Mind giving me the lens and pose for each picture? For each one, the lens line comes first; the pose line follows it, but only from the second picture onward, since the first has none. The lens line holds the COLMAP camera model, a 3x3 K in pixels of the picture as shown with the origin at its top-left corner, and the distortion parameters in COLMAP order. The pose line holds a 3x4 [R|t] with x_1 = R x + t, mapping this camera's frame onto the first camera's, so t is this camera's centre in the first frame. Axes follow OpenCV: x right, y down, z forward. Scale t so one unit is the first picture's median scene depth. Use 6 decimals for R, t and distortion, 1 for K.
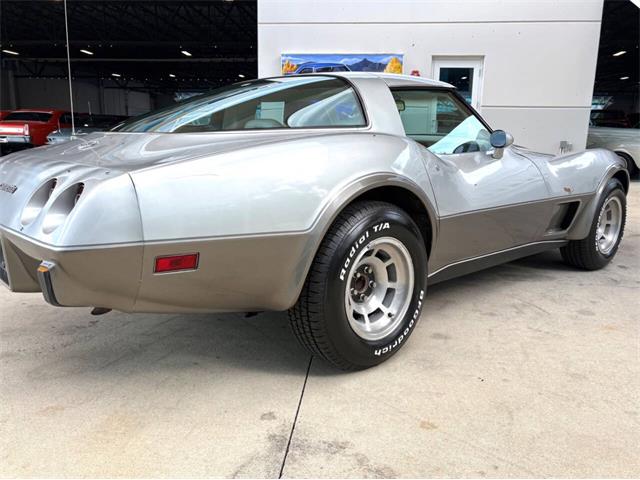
lens RADIAL K [[525.2, 0, 314.9], [0, 525.2, 241.9], [0, 0, 1]] dist [0.010742, 0.001098]
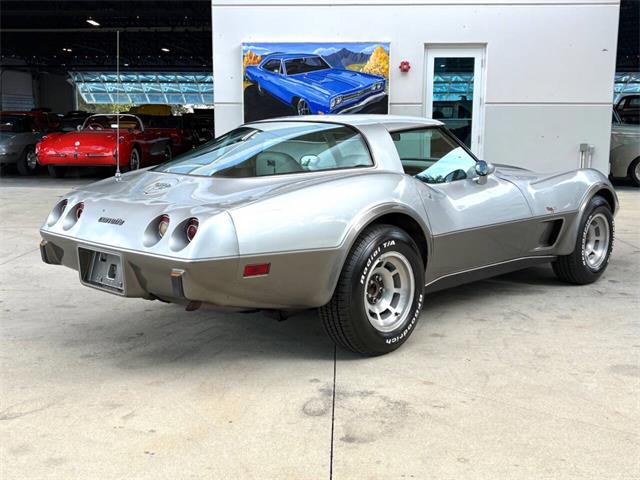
lens RADIAL K [[760.9, 0, 314.9], [0, 760.9, 239.7], [0, 0, 1]] dist [0.063809, 0.000000]
pose [[0.997567, -0.022596, 0.065954, -0.149705], [0.025909, 0.998423, -0.049811, 0.041341], [-0.064724, 0.051399, 0.996579, -0.725455]]
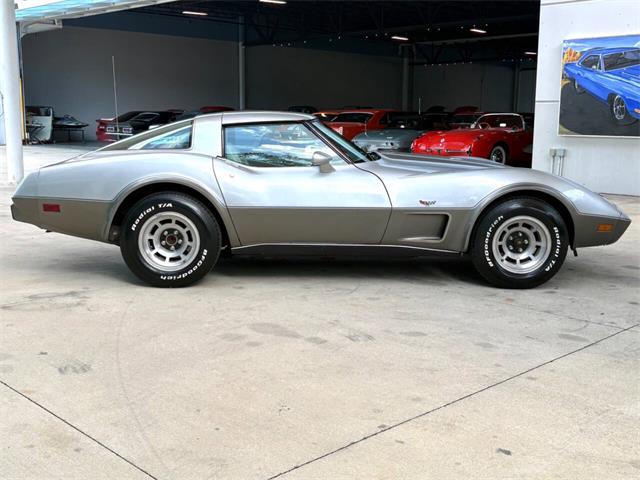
lens RADIAL K [[760.9, 0, 300.6], [0, 760.9, 250.3], [0, 0, 1]] dist [0.063809, 0.000000]
pose [[0.761297, 0.103321, -0.640119, 1.753205], [-0.131189, 0.991349, 0.003989, 0.041982], [0.634994, 0.080939, 0.768266, -0.567250]]
